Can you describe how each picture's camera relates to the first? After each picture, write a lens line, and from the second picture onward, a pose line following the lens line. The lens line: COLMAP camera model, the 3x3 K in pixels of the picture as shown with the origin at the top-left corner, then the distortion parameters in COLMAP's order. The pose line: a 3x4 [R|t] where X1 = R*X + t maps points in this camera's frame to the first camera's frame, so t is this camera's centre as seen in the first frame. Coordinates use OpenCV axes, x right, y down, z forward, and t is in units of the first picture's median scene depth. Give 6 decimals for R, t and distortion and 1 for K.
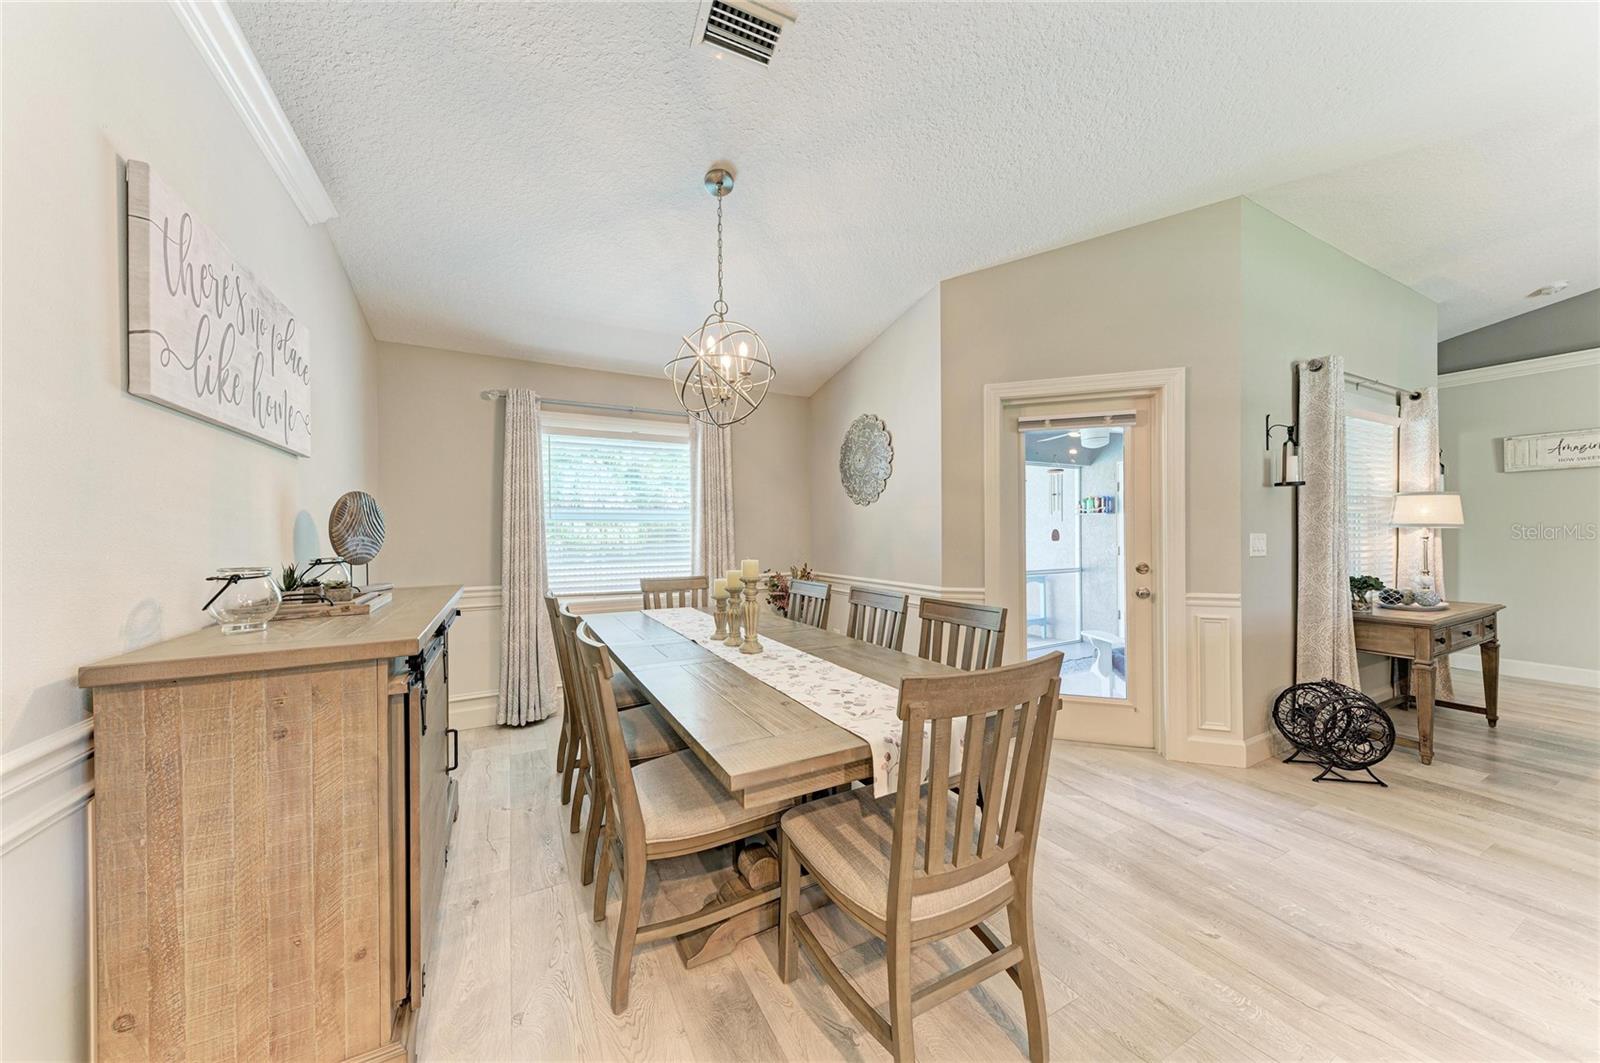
lens RADIAL K [[544.2, 0, 801.0], [0, 544.2, 533.6], [0, 0, 1]] dist [0.007490, -0.000358]
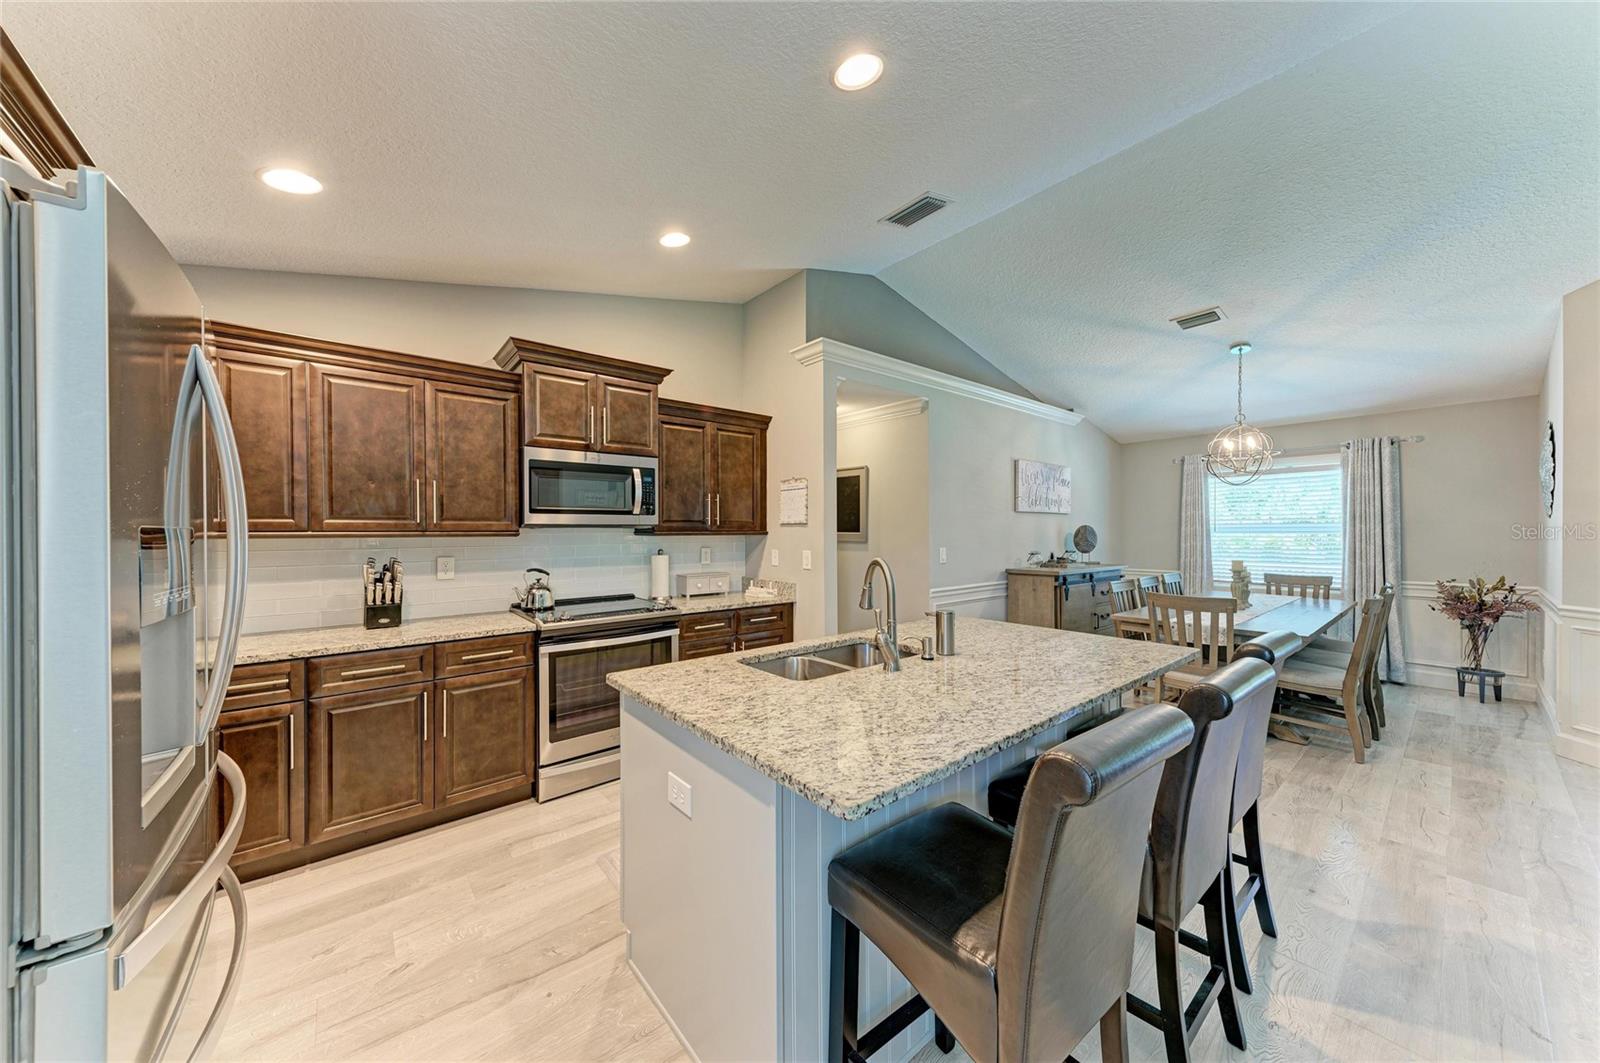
lens RADIAL K [[544.2, 0, 802.3], [0, 544.2, 532.8], [0, 0, 1]] dist [0.007490, -0.000358]
pose [[0.203390, 0.004009, -0.979090, 1.642845], [0.000943, 0.999990, 0.004291, -0.061890], [0.979097, -0.001796, 0.203385, -0.950599]]
